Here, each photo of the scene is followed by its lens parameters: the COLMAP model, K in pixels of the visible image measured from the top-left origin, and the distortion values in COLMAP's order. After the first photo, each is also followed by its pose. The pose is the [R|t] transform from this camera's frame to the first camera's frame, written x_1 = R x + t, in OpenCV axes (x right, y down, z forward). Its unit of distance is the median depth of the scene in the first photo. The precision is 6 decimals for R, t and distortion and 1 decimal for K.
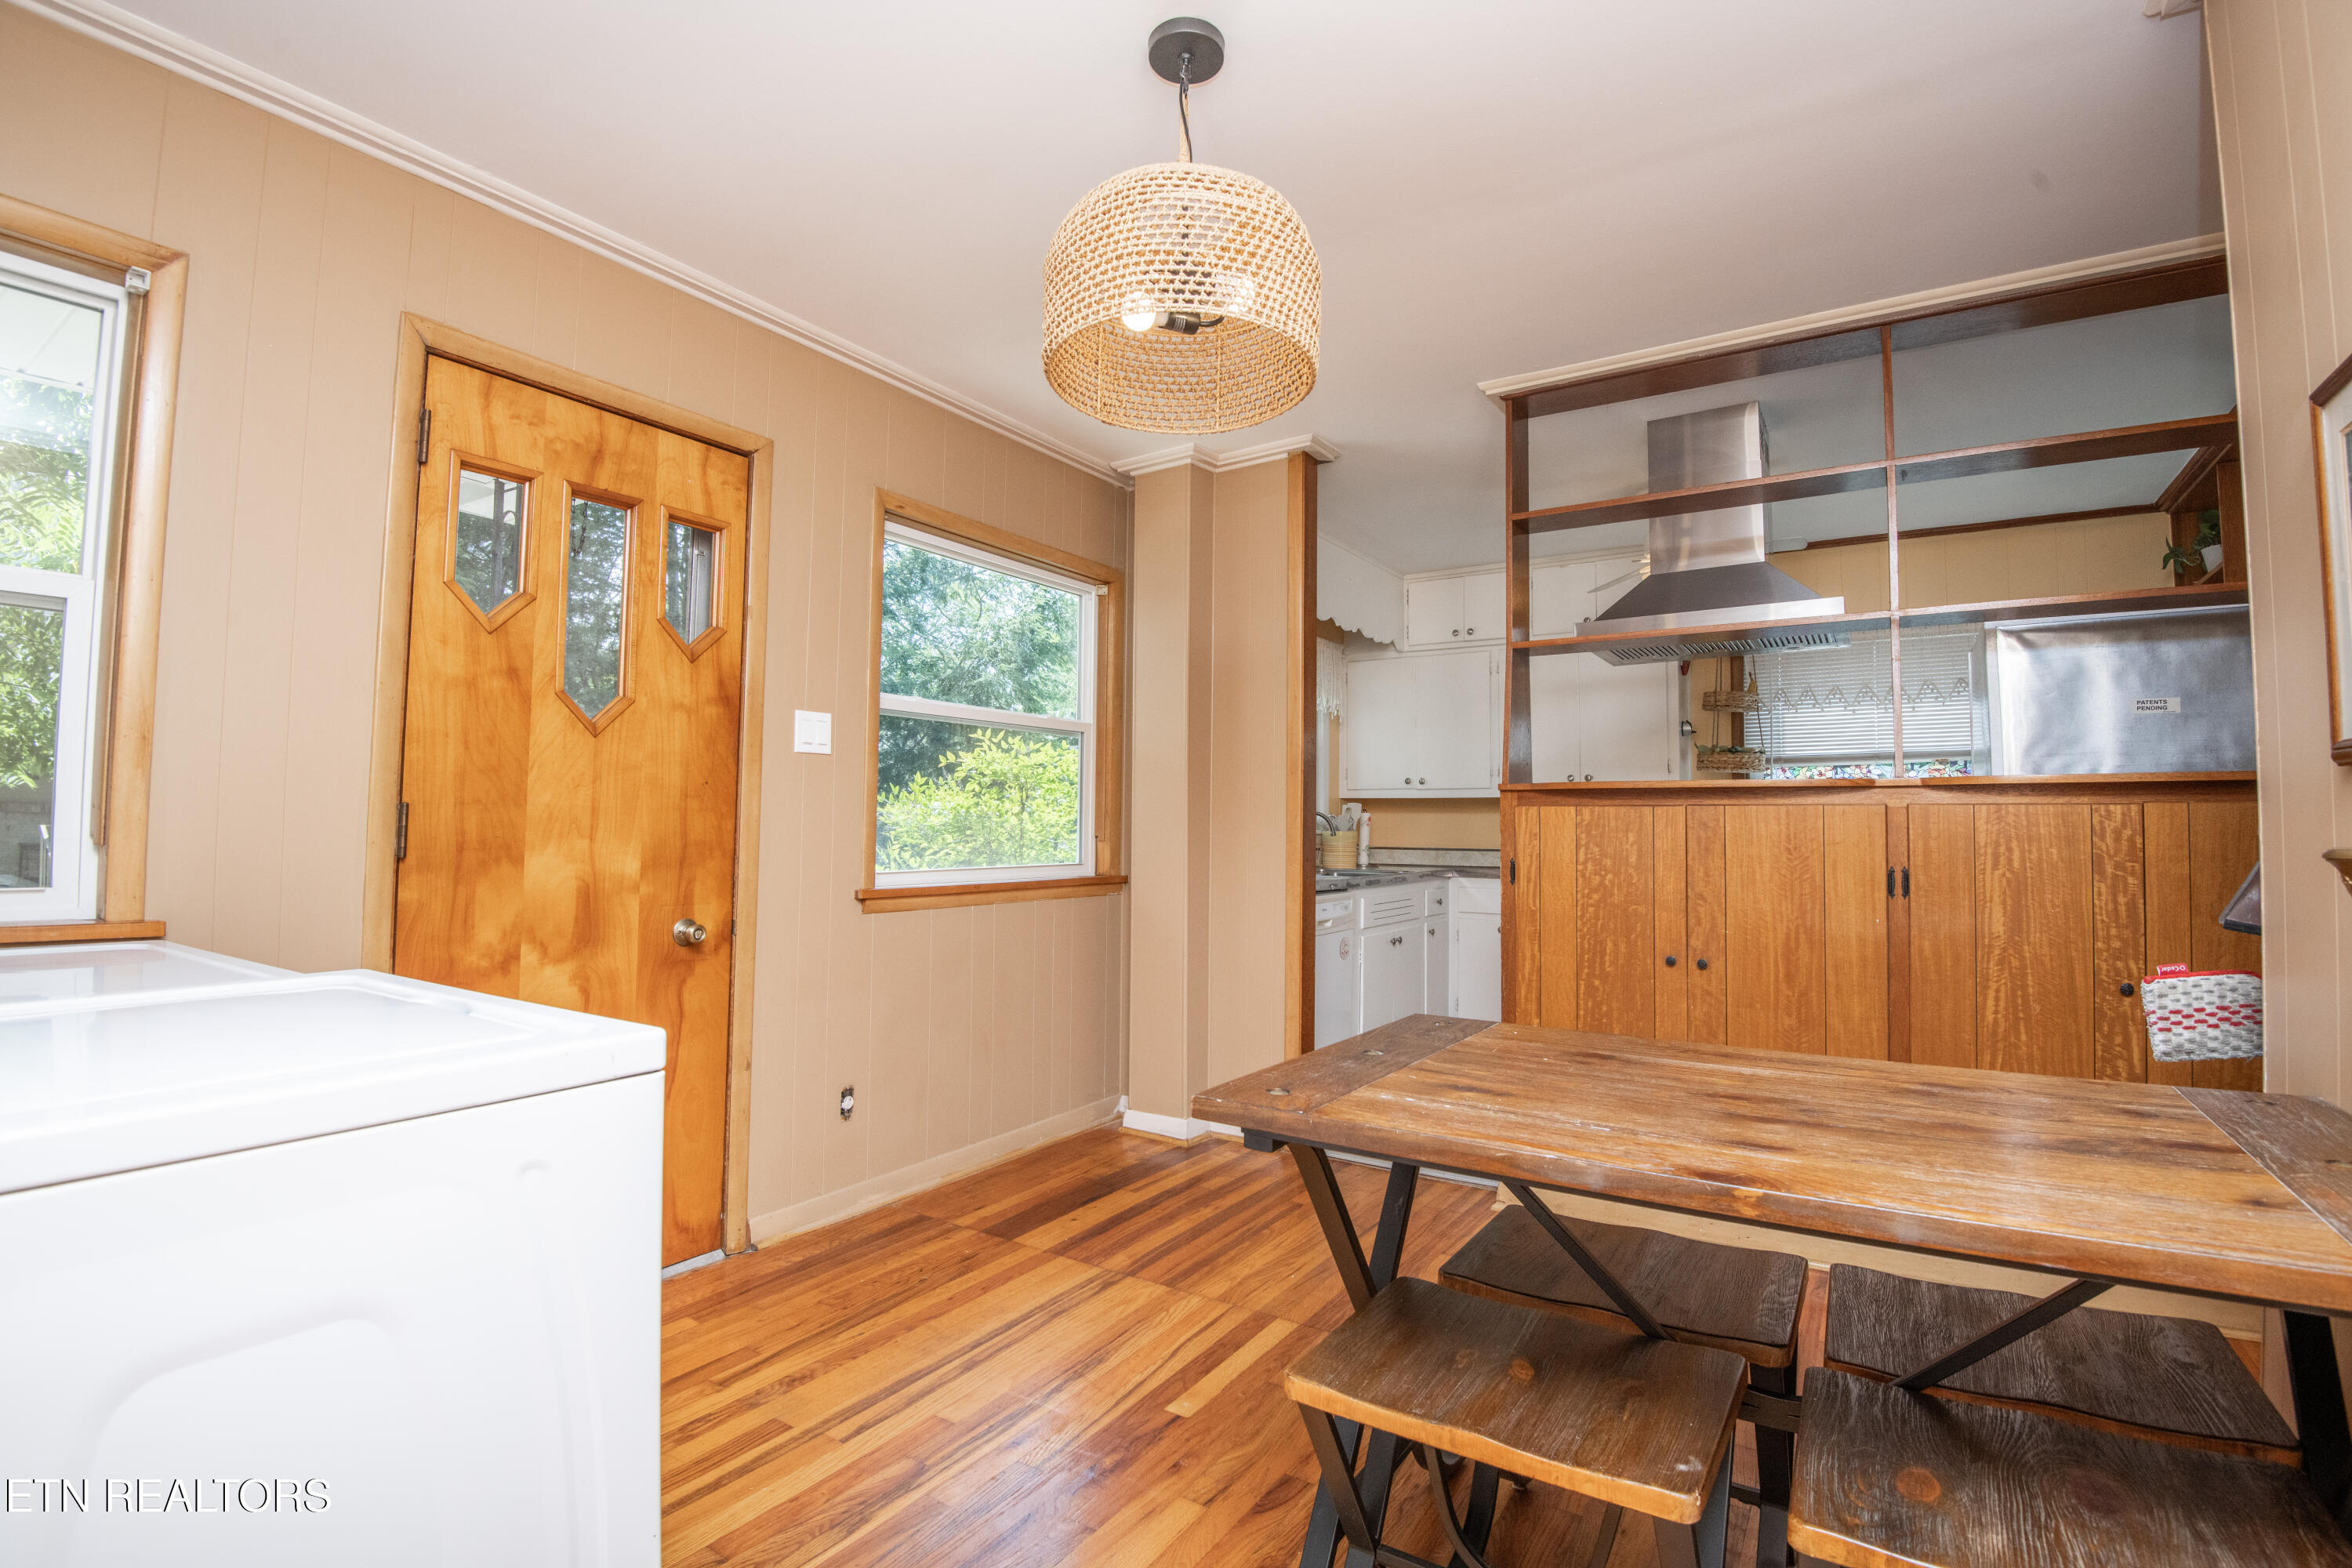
lens RADIAL K [[1083.7, 0, 1184.2], [0, 1083.7, 786.9], [0, 0, 1]] dist [-0.012273, -0.018648]
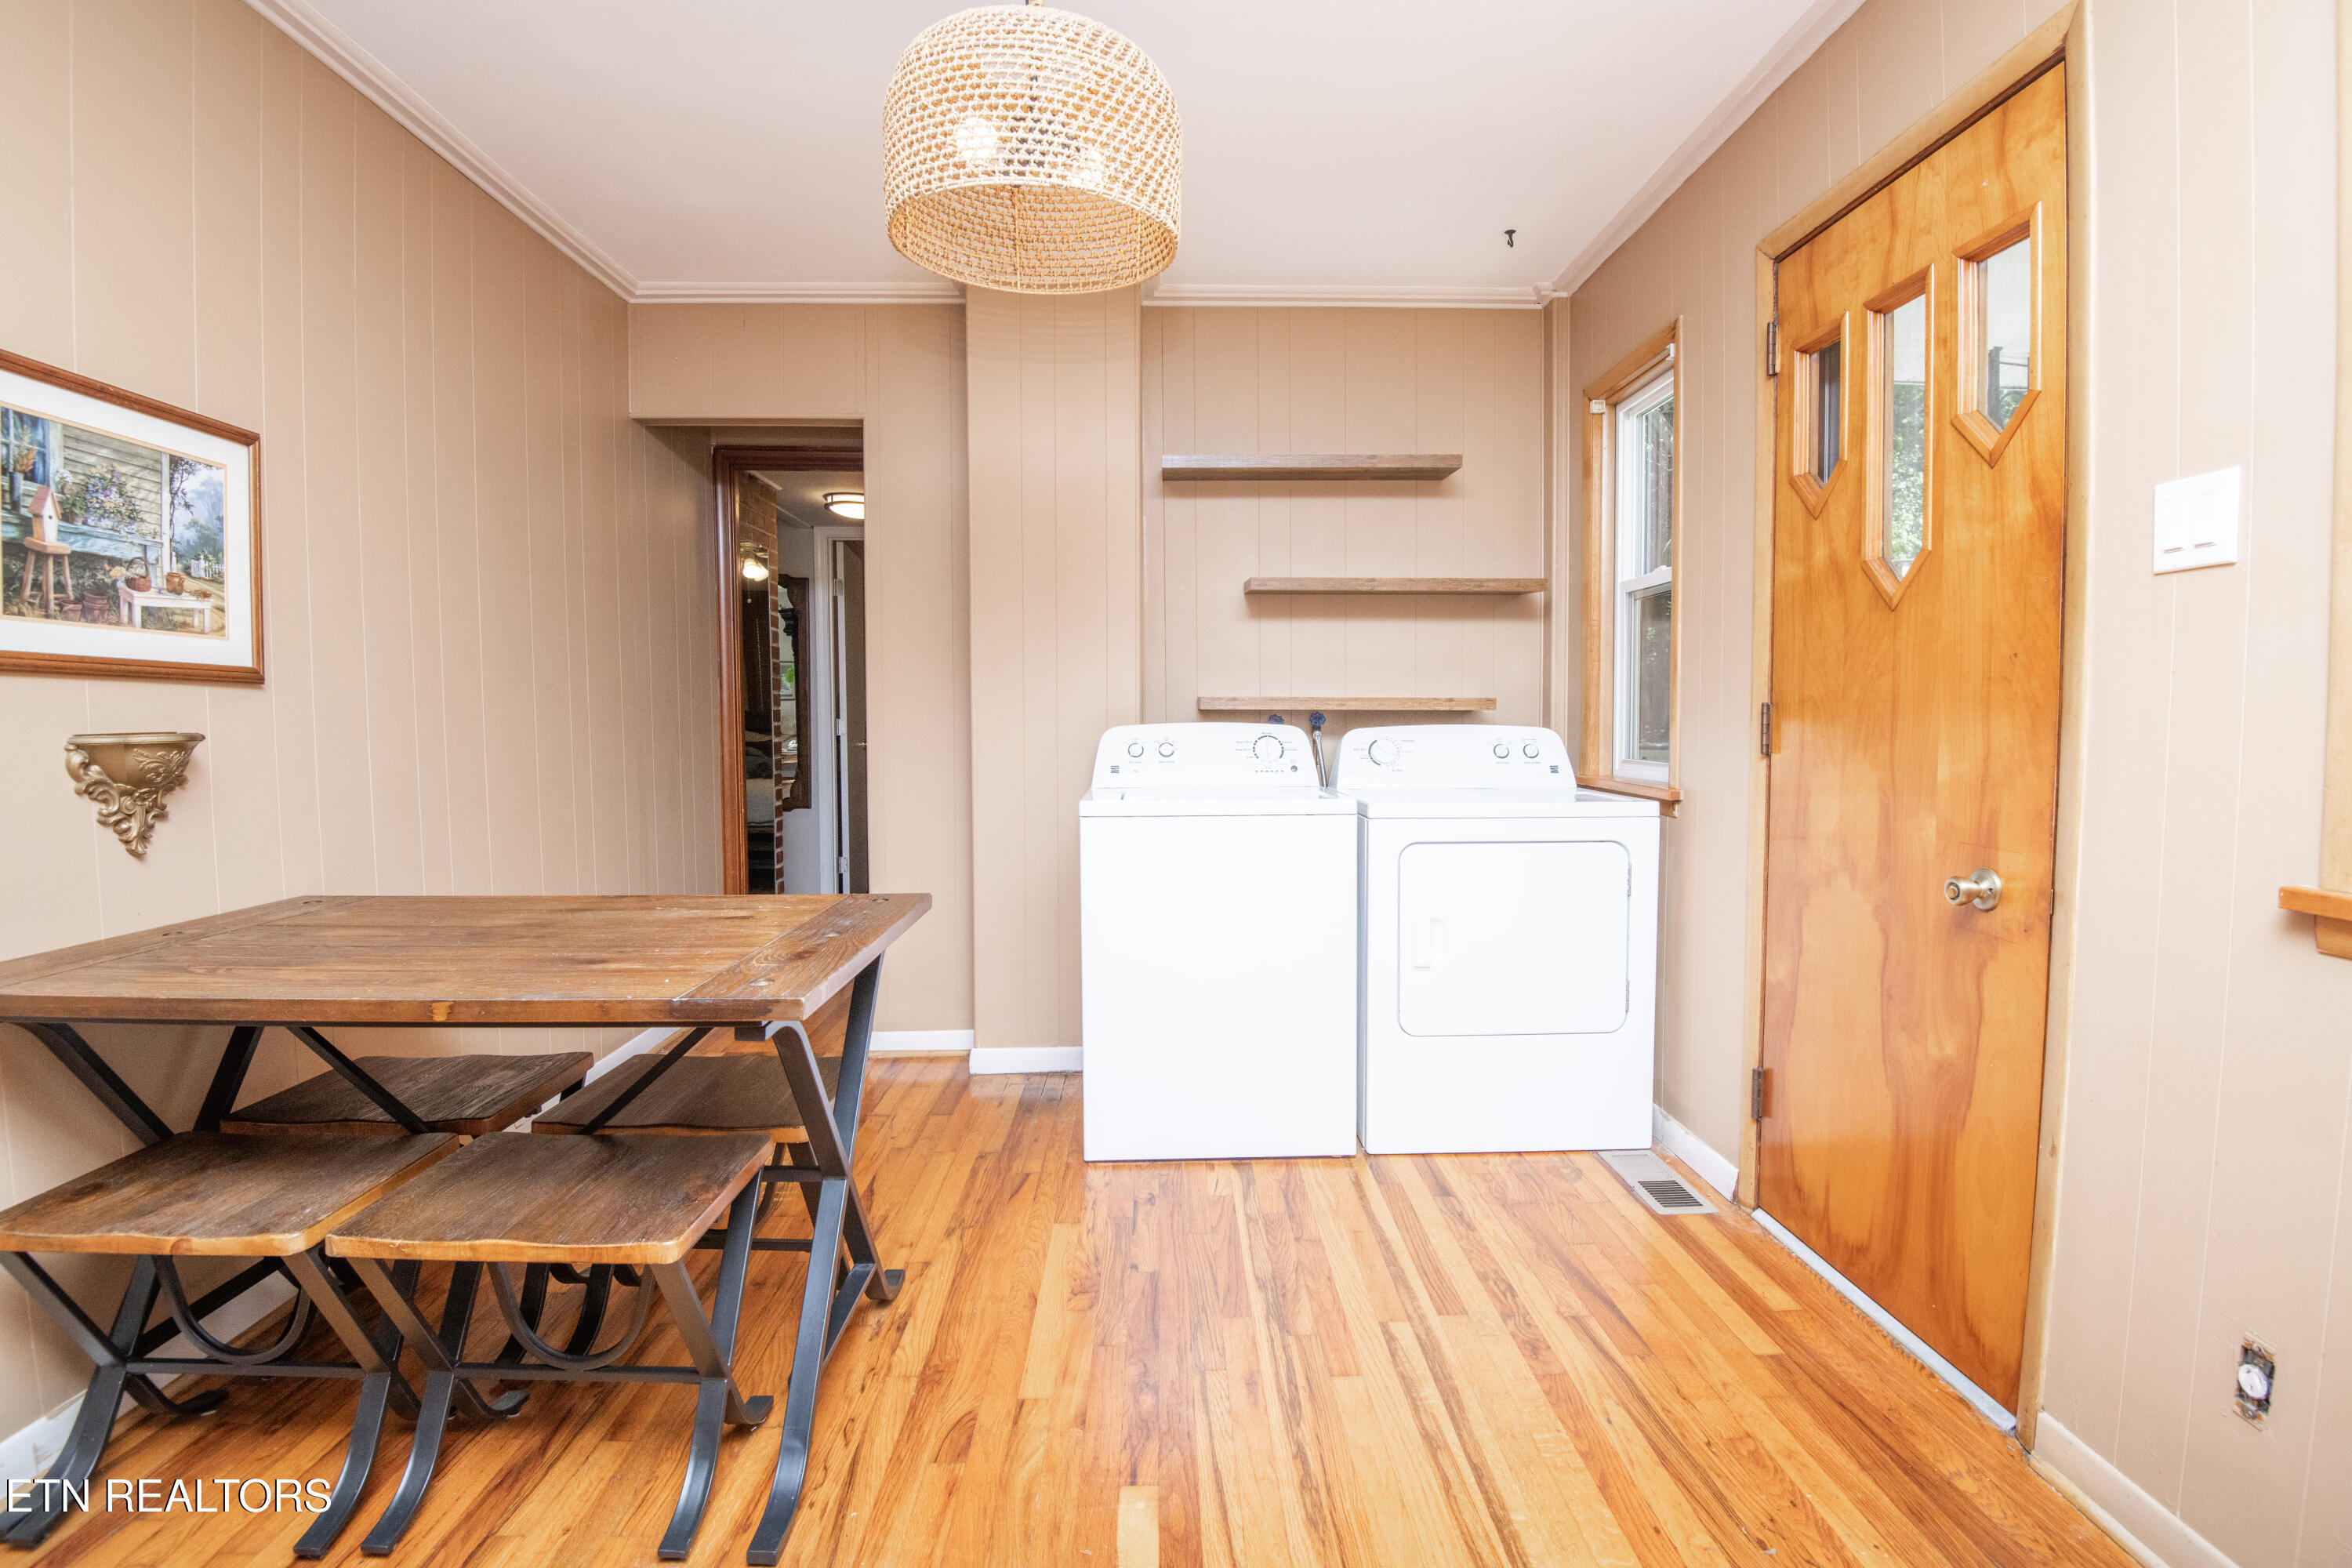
lens RADIAL K [[1083.7, 0, 1184.2], [0, 1083.7, 786.9], [0, 0, 1]] dist [-0.012273, -0.018648]
pose [[-0.825531, 0.031371, -0.563484, 0.335664], [0.019487, 0.999443, 0.027093, 0.053070], [0.564020, 0.011385, -0.825683, 1.440526]]
